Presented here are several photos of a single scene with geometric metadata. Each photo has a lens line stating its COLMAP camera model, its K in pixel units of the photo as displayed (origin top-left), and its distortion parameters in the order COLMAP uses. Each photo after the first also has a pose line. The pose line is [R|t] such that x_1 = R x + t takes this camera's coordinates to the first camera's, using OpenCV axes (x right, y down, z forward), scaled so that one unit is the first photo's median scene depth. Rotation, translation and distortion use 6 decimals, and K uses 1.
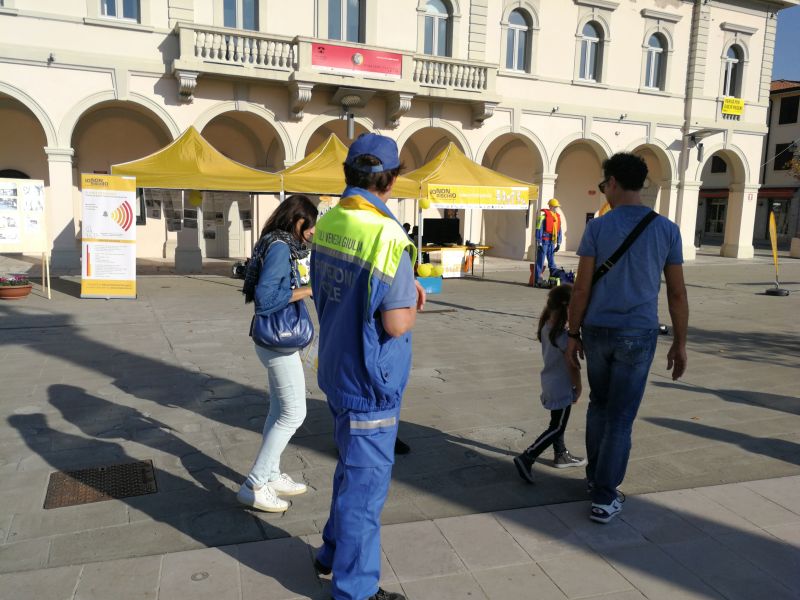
lens RADIAL K [[642.6, 0, 404.2], [0, 642.6, 303.1], [0, 0, 1]] dist [0.019506, -0.014594]
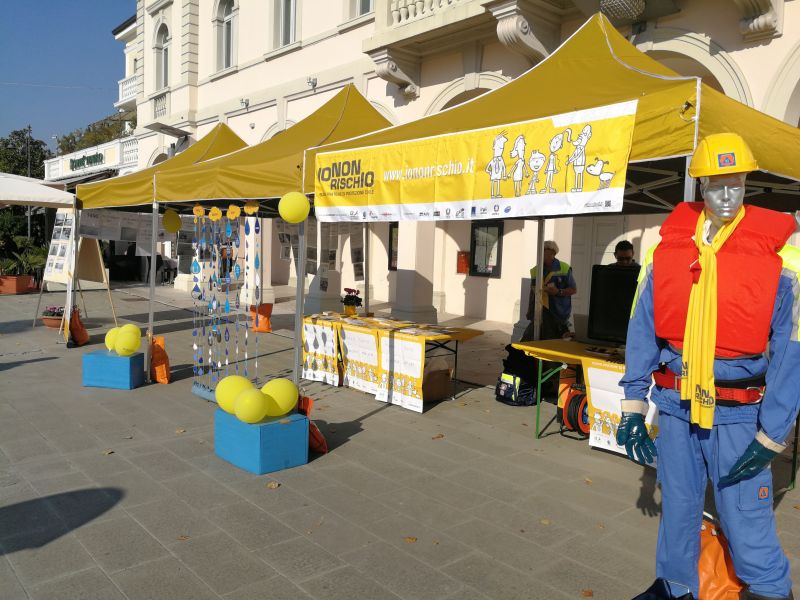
lens RADIAL K [[642.6, 0, 405.2], [0, 642.6, 299.1], [0, 0, 1]] dist [0.019506, -0.014594]
pose [[0.297437, 0.058654, -0.952938, 0.323568], [-0.169411, 0.985515, 0.007782, -0.099218], [0.939591, 0.159123, 0.303065, 0.796300]]
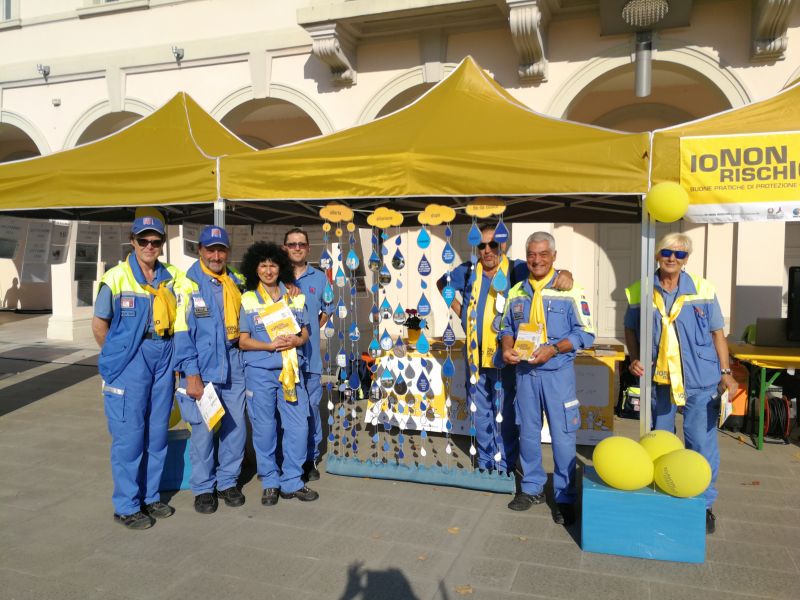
lens RADIAL K [[642.6, 0, 407.3], [0, 642.6, 307.7], [0, 0, 1]] dist [0.019506, -0.014594]
pose [[0.721038, 0.022313, -0.692536, 0.119595], [-0.085255, 0.994744, -0.056714, -0.073729], [0.687630, 0.099935, 0.719150, 0.612751]]
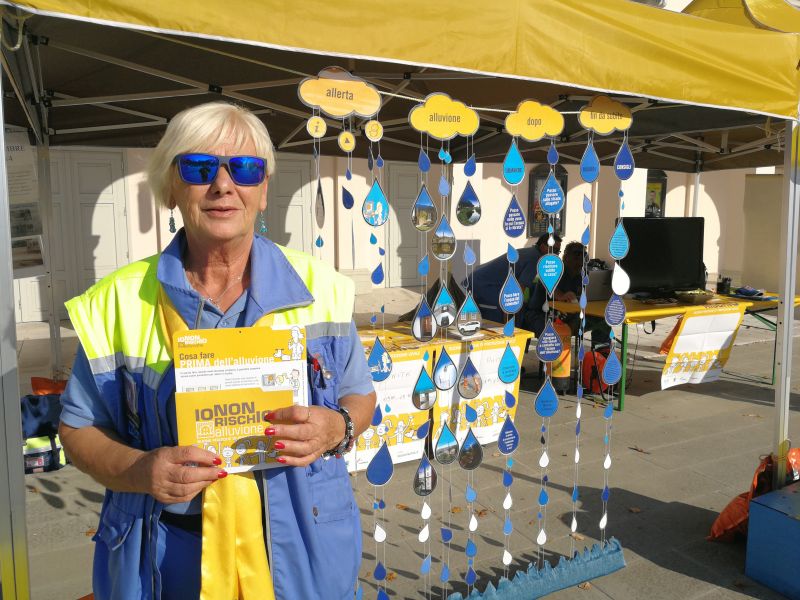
lens RADIAL K [[642.6, 0, 402.4], [0, 642.6, 304.9], [0, 0, 1]] dist [0.019506, -0.014594]
pose [[0.998615, -0.026897, 0.045208, -0.092988], [0.027225, 0.999607, -0.006651, -0.087645], [-0.045012, 0.007873, 0.998955, 0.668501]]
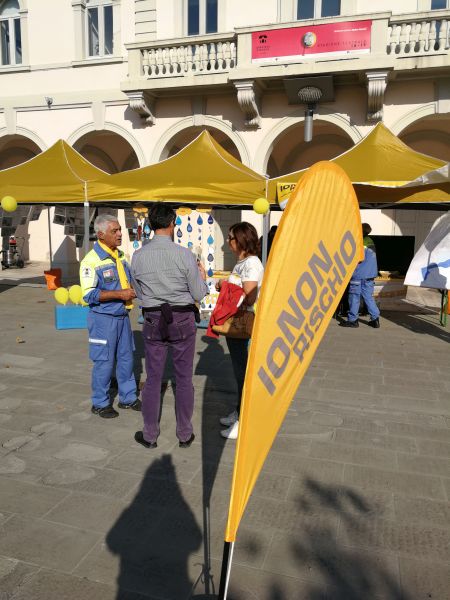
lens RADIAL K [[481.9, 0, 222.9], [0, 481.9, 297.5], [0, 0, 1]] dist [0.019506, -0.014594]
pose [[0.748146, 0.083477, -0.658262, 0.279742], [-0.093185, 0.995441, 0.020327, -0.058975], [0.656958, 0.046133, 0.752514, 0.491676]]
